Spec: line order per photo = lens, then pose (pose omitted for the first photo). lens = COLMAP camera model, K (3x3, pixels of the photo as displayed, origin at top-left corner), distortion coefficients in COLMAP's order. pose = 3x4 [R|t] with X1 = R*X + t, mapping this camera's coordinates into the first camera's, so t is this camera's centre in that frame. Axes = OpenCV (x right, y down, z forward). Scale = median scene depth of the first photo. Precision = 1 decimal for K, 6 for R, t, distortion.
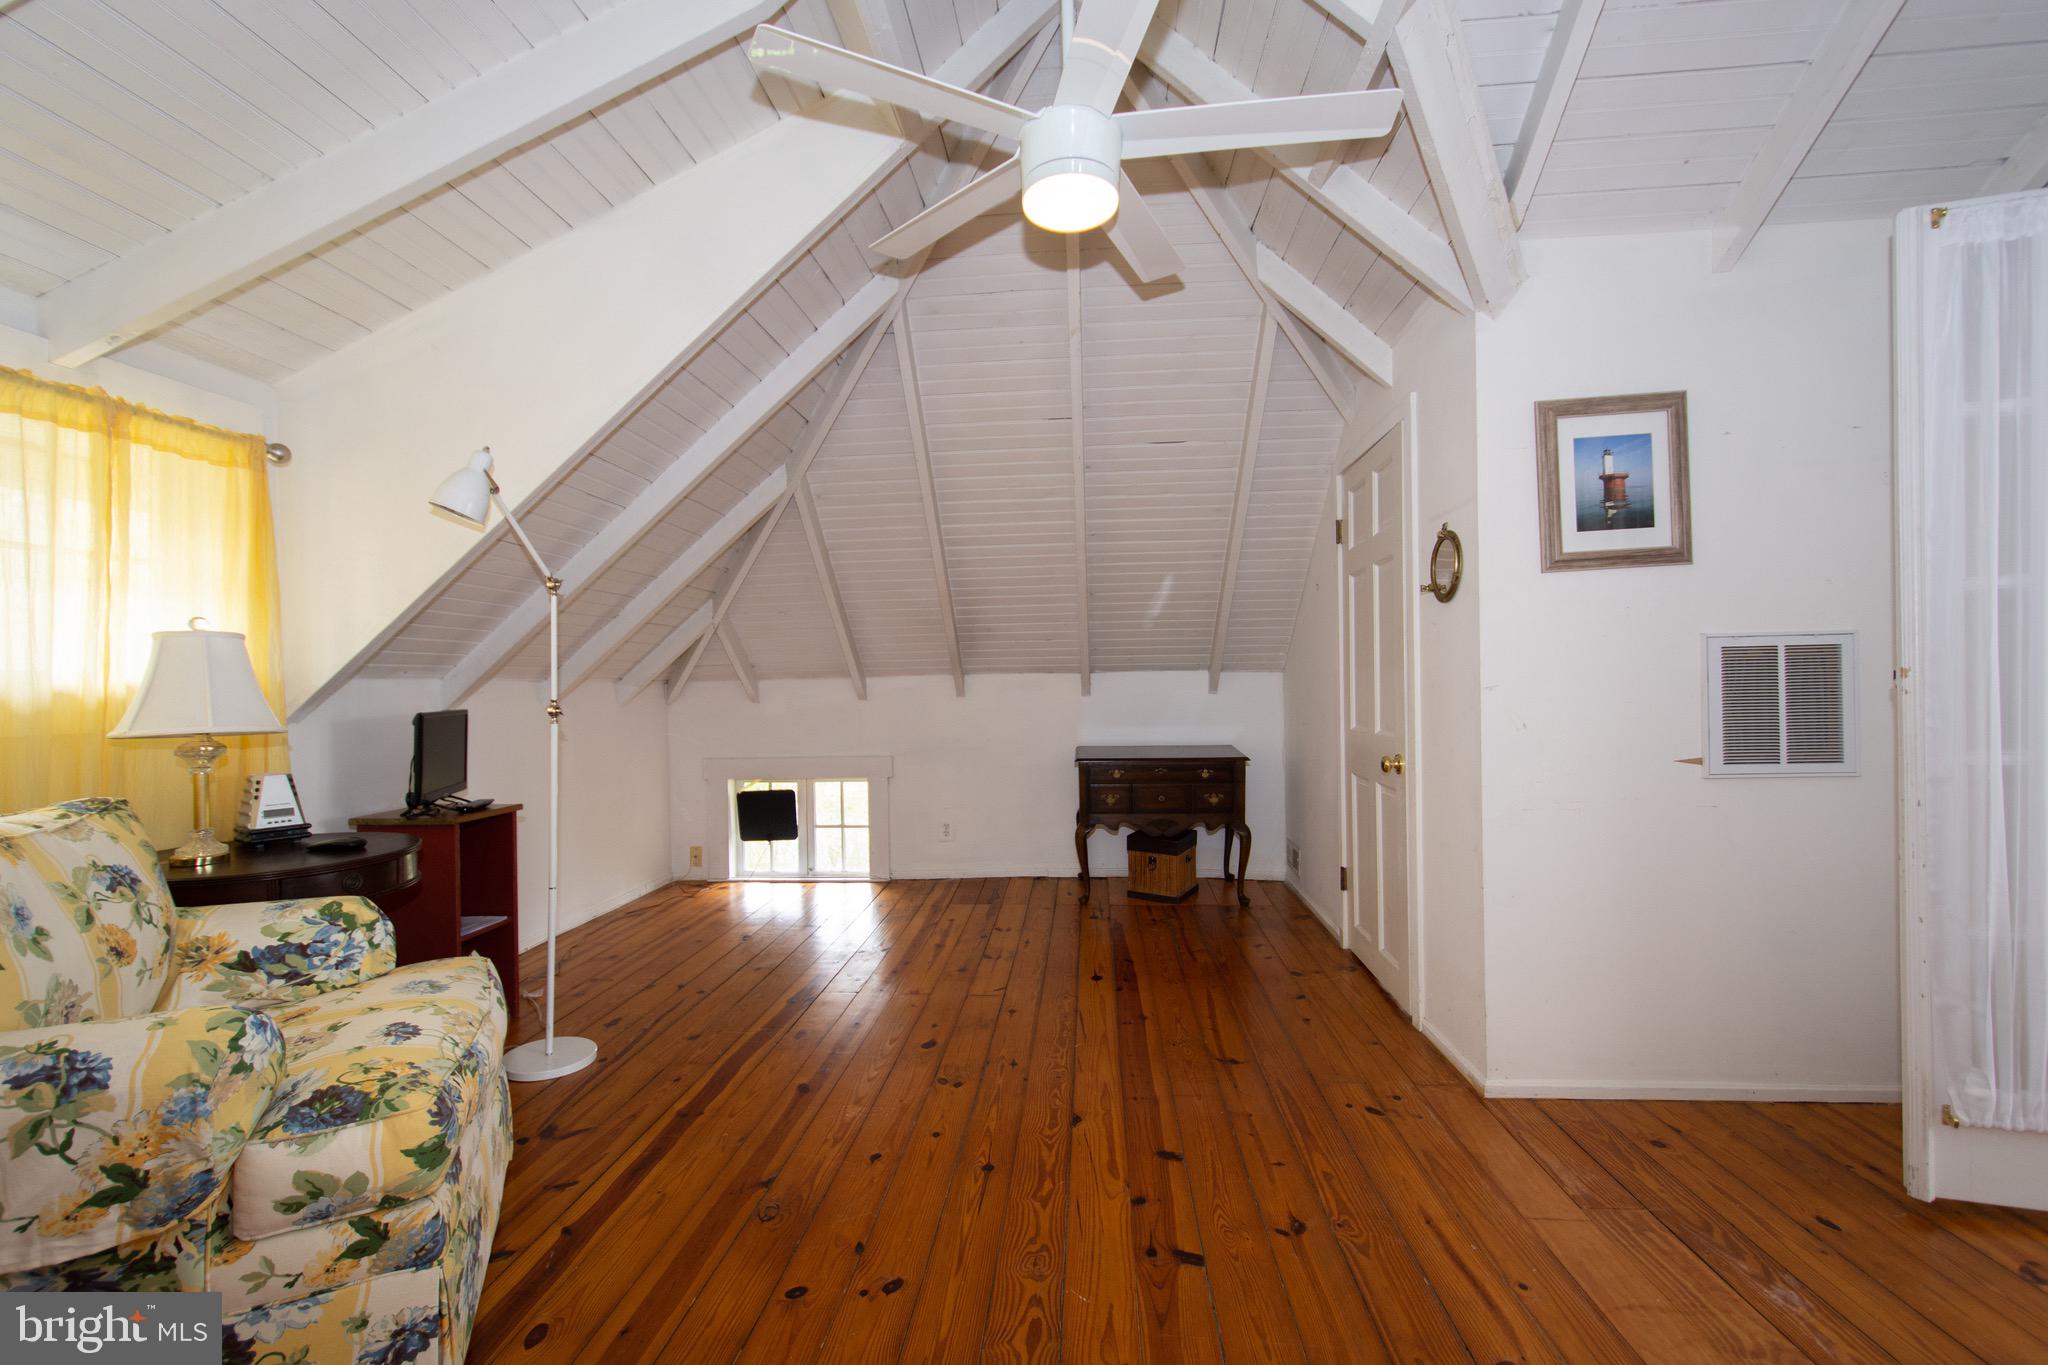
lens RADIAL K [[889.8, 0, 1019.0], [0, 889.8, 692.2], [0, 0, 1]] dist [0.004538, -0.000435]
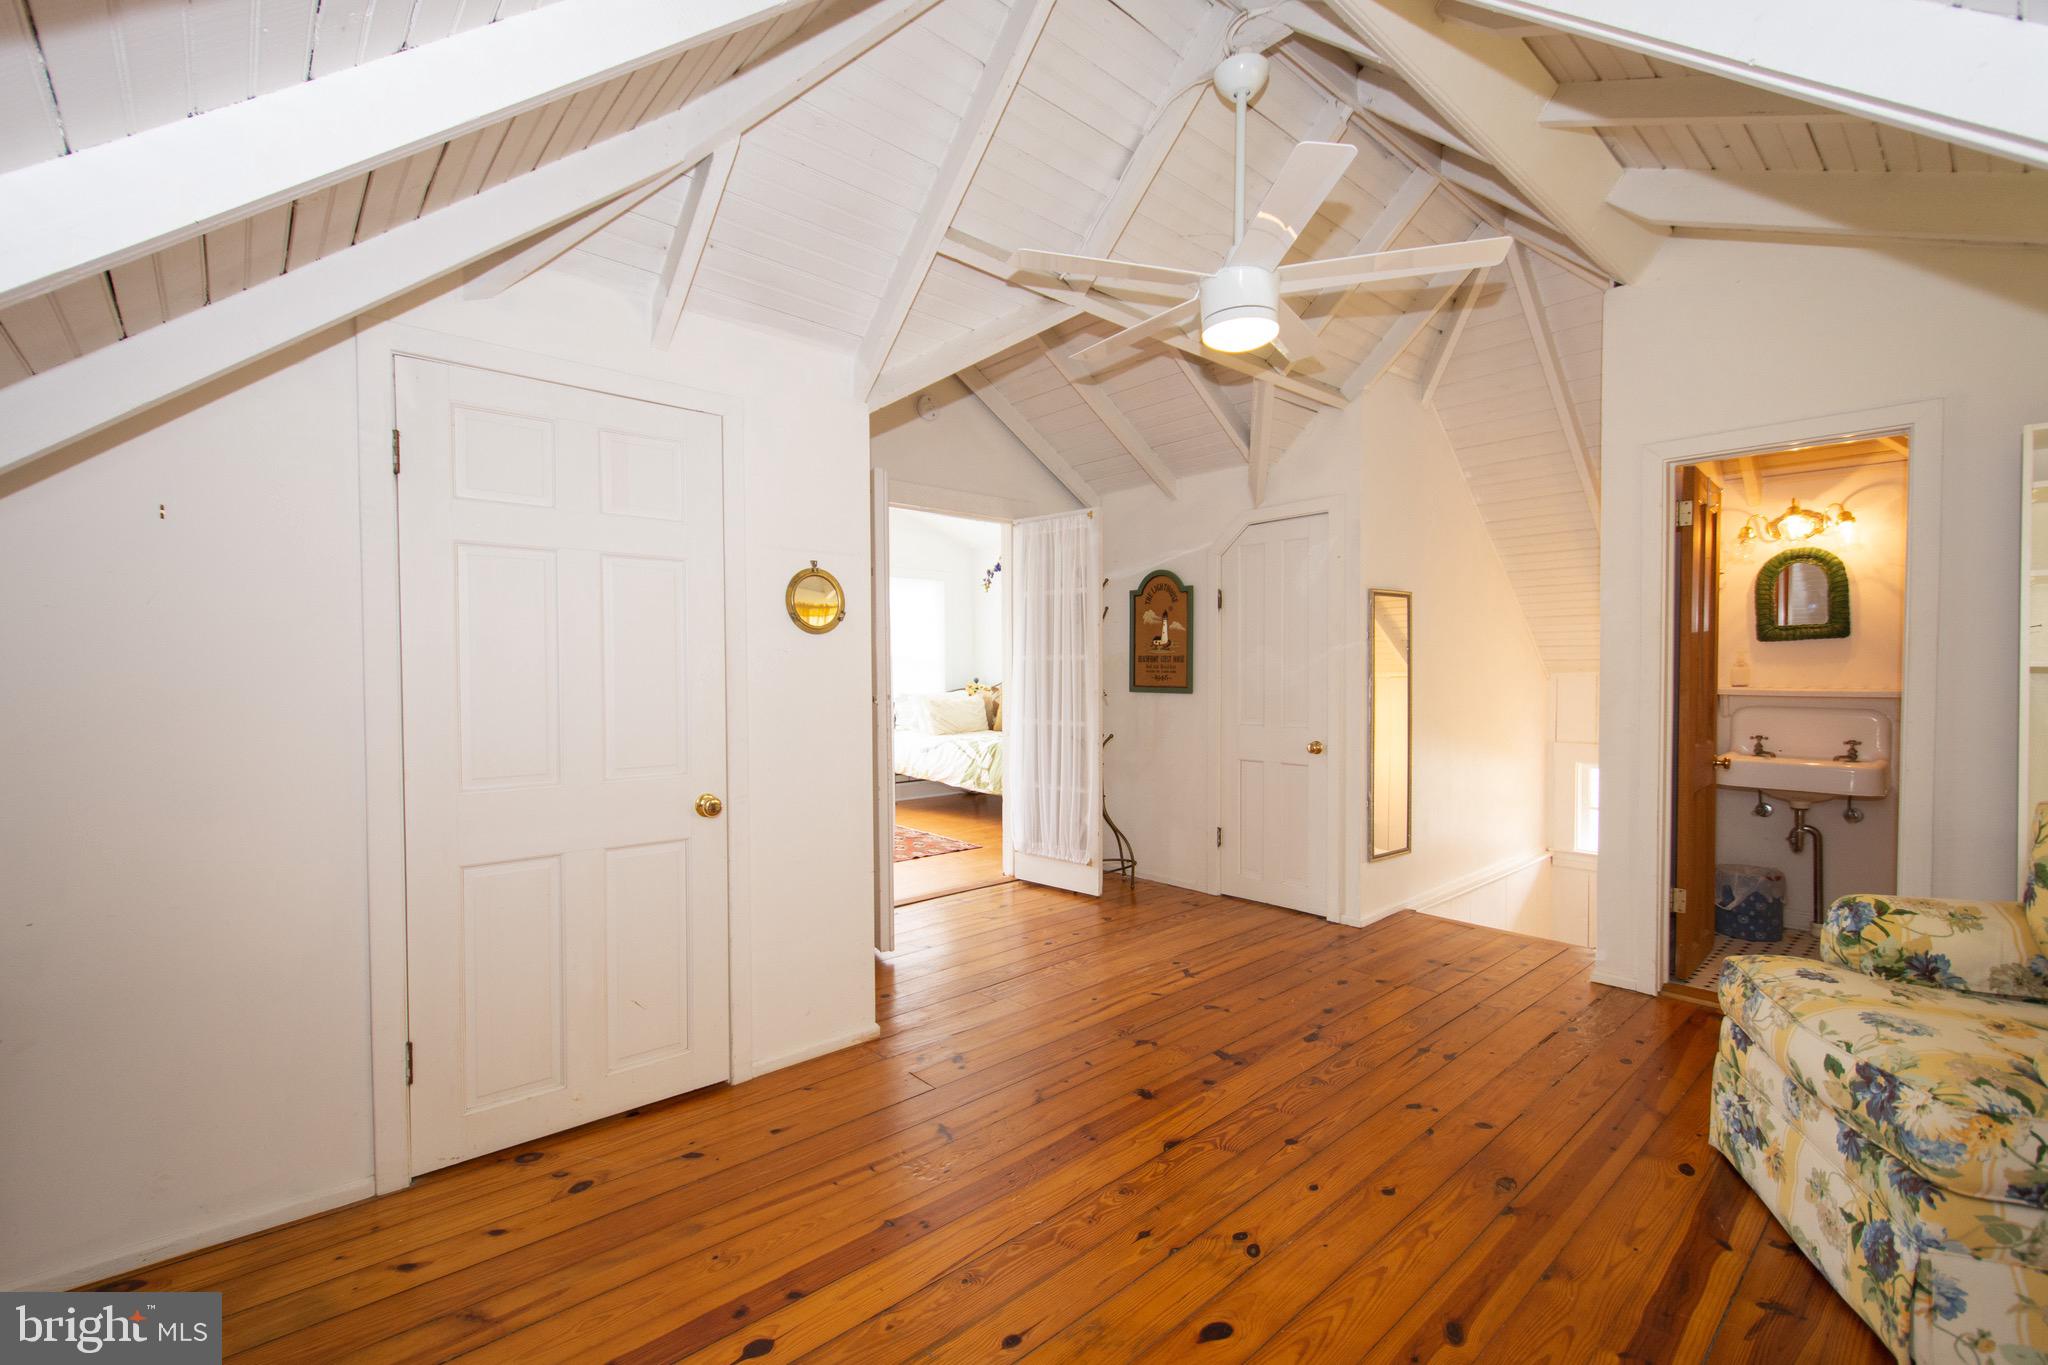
lens RADIAL K [[889.8, 0, 1019.0], [0, 889.8, 692.2], [0, 0, 1]] dist [0.004538, -0.000435]
pose [[-0.724837, 0.003227, 0.688913, -0.491951], [0.019382, 0.999689, 0.015711, -0.047604], [-0.688648, 0.024740, -0.724674, 1.785655]]
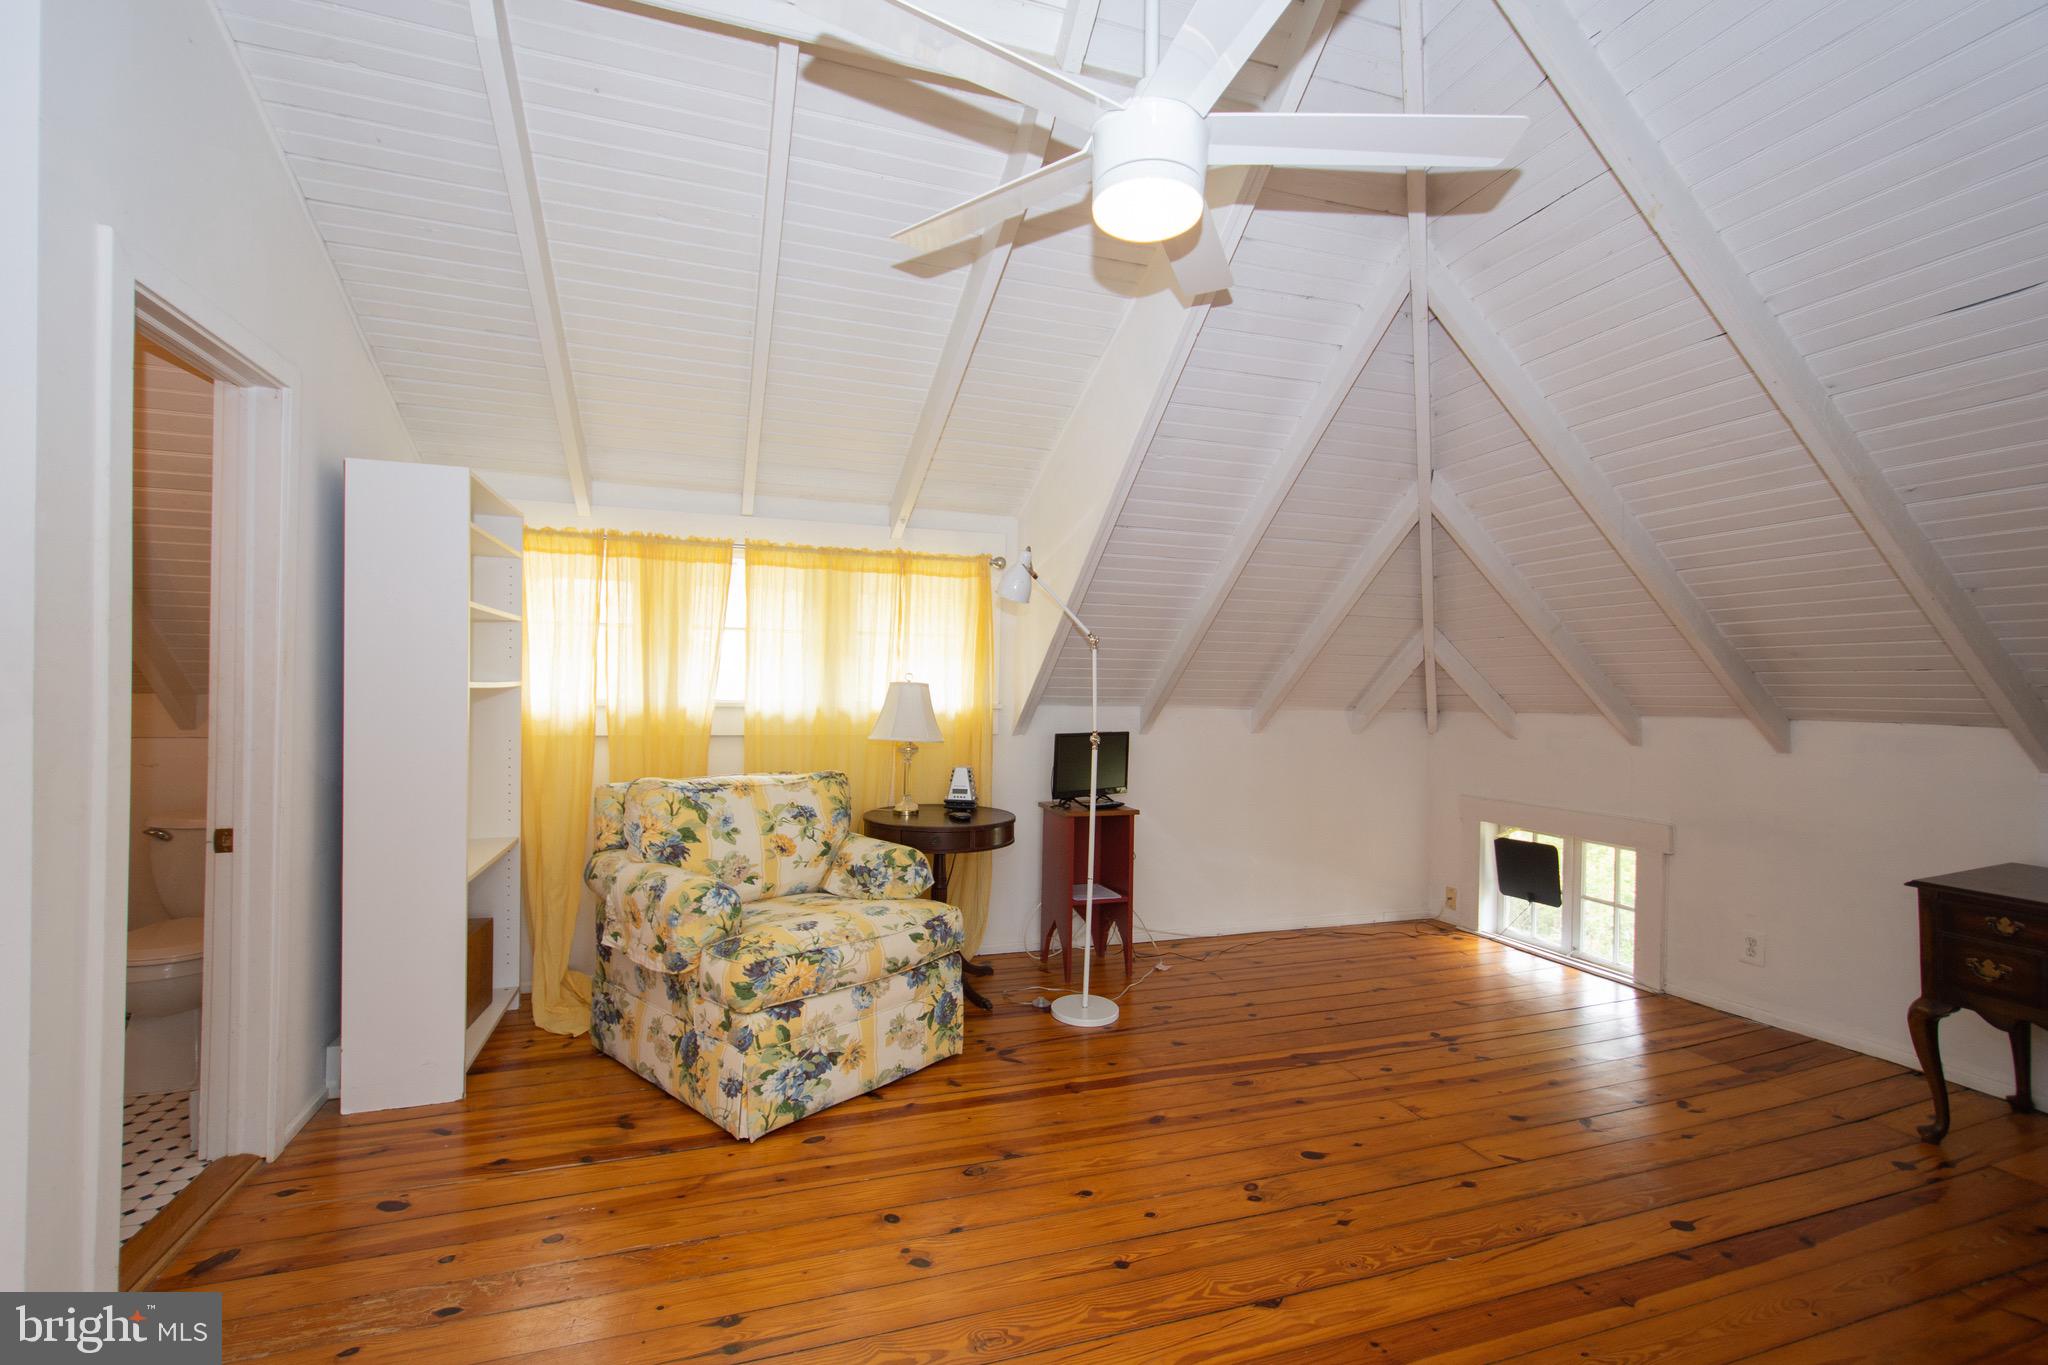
lens RADIAL K [[889.8, 0, 1019.0], [0, 889.8, 692.2], [0, 0, 1]] dist [0.004538, -0.000435]
pose [[0.393261, 0.025845, -0.919064, 0.678222], [-0.029664, 0.999441, 0.015412, -0.070988], [0.918948, 0.021202, 0.393808, 0.454972]]
